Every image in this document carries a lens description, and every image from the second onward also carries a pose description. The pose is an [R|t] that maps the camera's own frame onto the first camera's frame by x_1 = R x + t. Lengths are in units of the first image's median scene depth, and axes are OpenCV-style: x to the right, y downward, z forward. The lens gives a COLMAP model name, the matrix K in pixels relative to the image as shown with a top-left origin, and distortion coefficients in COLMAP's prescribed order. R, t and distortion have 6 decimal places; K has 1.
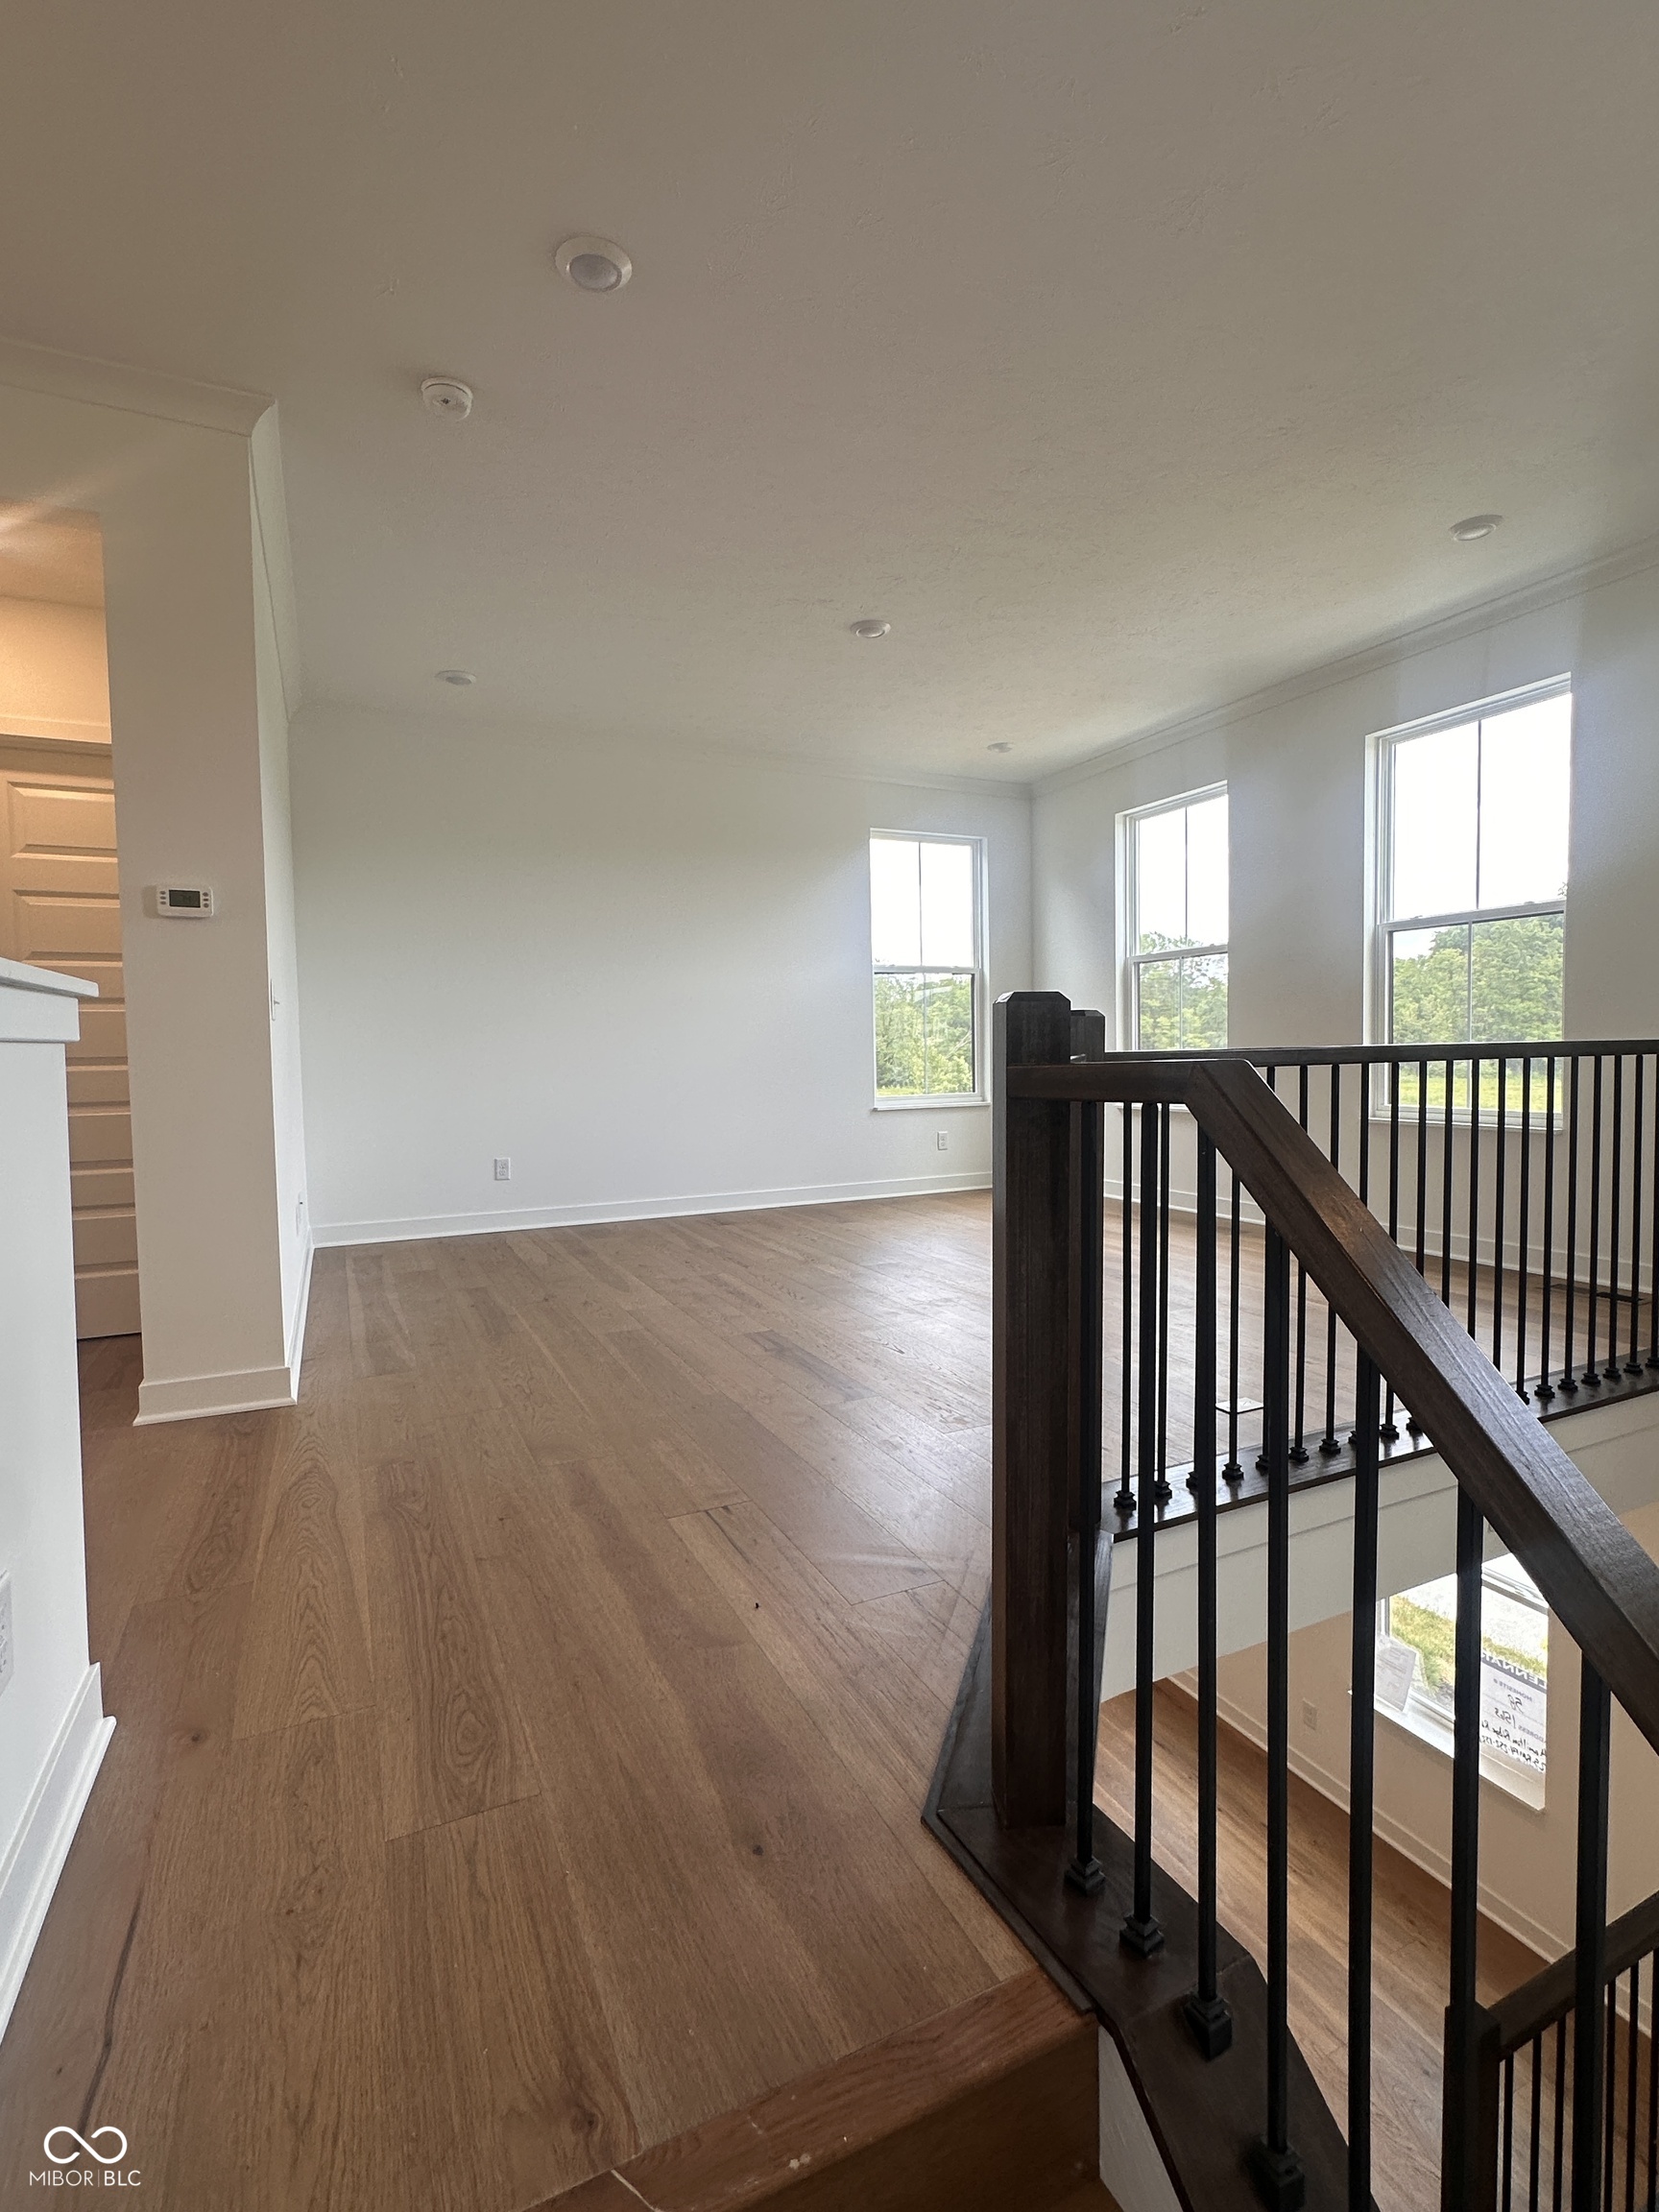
lens RADIAL K [[1043.4, 0, 829.5], [0, 1043.4, 1106.0], [0, 0, 1]] dist [-0.001225, -0.000076]
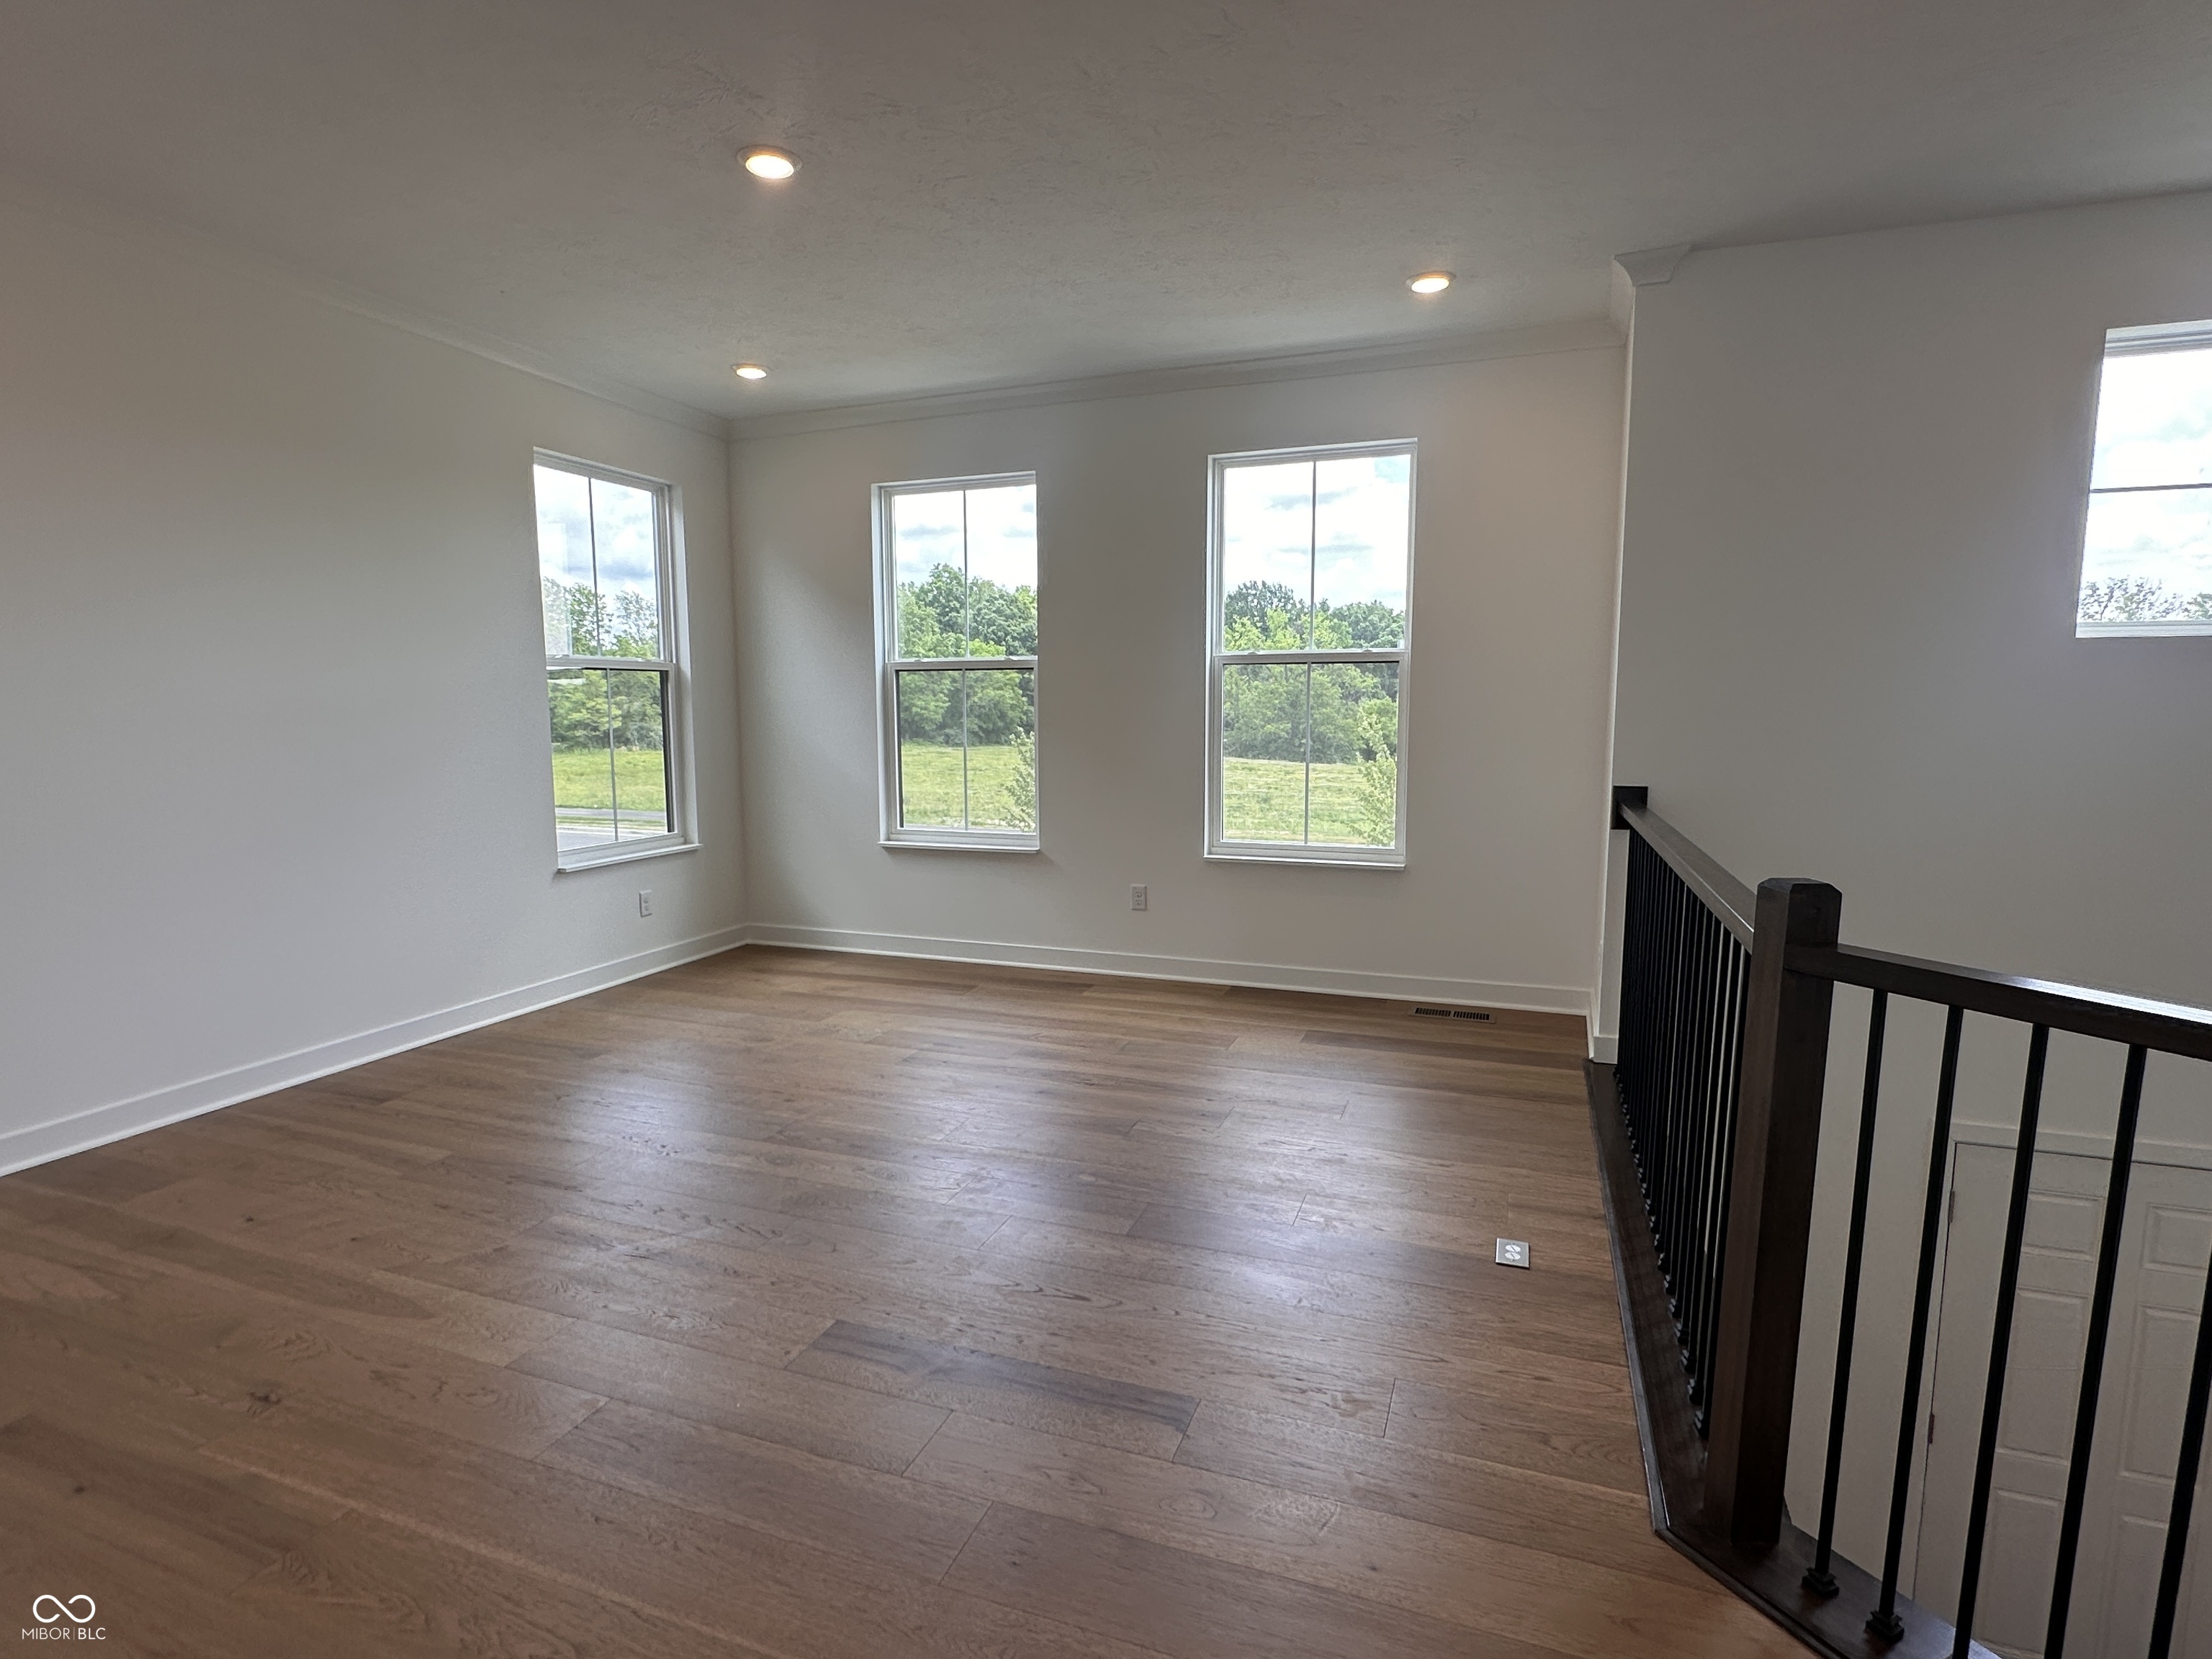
lens RADIAL K [[1130.9, 0, 1106.0], [0, 1130.9, 829.5], [0, 0, 1]] dist [0.000532, 0.000053]
pose [[0.722114, -0.061861, 0.689002, -0.204049], [0.029390, 0.997838, 0.058787, -0.056338], [-0.691149, -0.022201, 0.722371, 0.228309]]
